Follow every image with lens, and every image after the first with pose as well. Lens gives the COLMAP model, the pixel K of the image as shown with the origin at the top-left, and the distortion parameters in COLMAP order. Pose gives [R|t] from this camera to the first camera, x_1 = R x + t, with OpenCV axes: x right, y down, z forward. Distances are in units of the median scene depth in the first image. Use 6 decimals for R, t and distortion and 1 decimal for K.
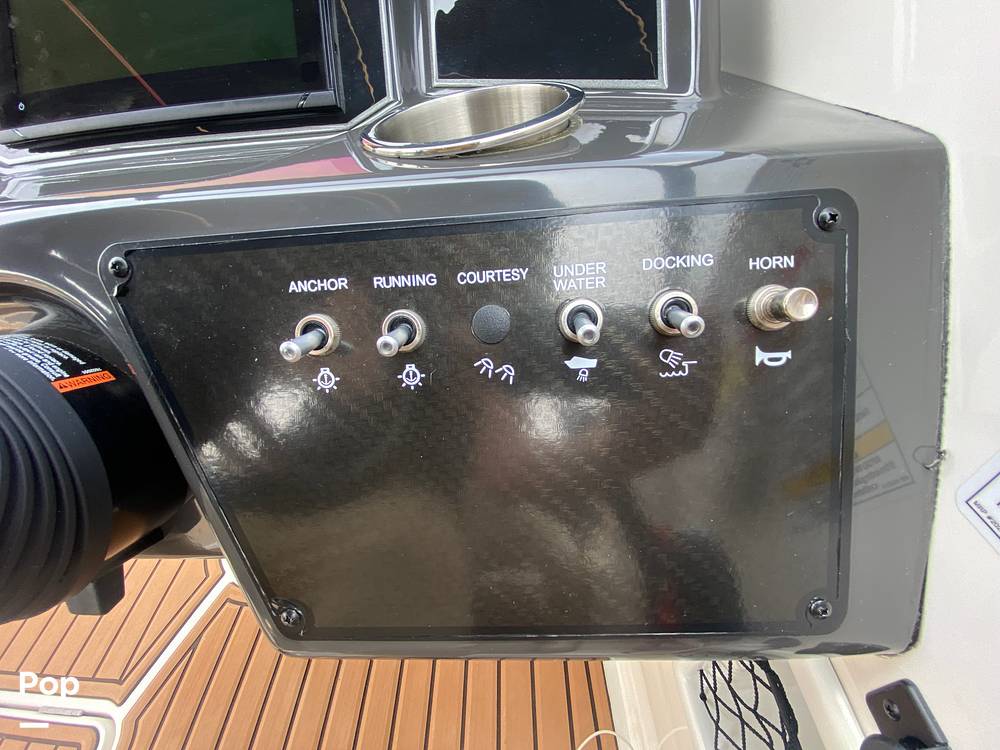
lens RADIAL K [[404.0, 0, 500.8], [0, 404.0, 377.4], [0, 0, 1]] dist [0.022515, -0.022236]
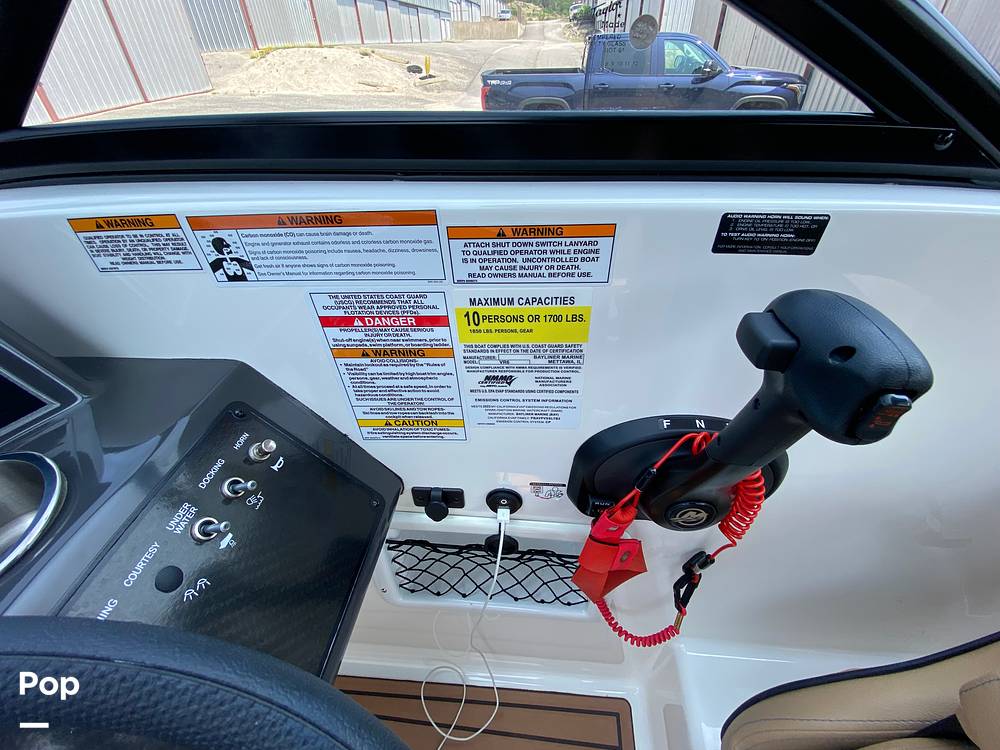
lens RADIAL K [[404.0, 0, 500.8], [0, 404.0, 377.4], [0, 0, 1]] dist [0.022515, -0.022236]
pose [[0.093080, -0.574642, 0.813095, -0.710868], [0.684197, 0.630194, 0.367056, -0.305440], [-0.723333, 0.522152, 0.451827, -1.067188]]
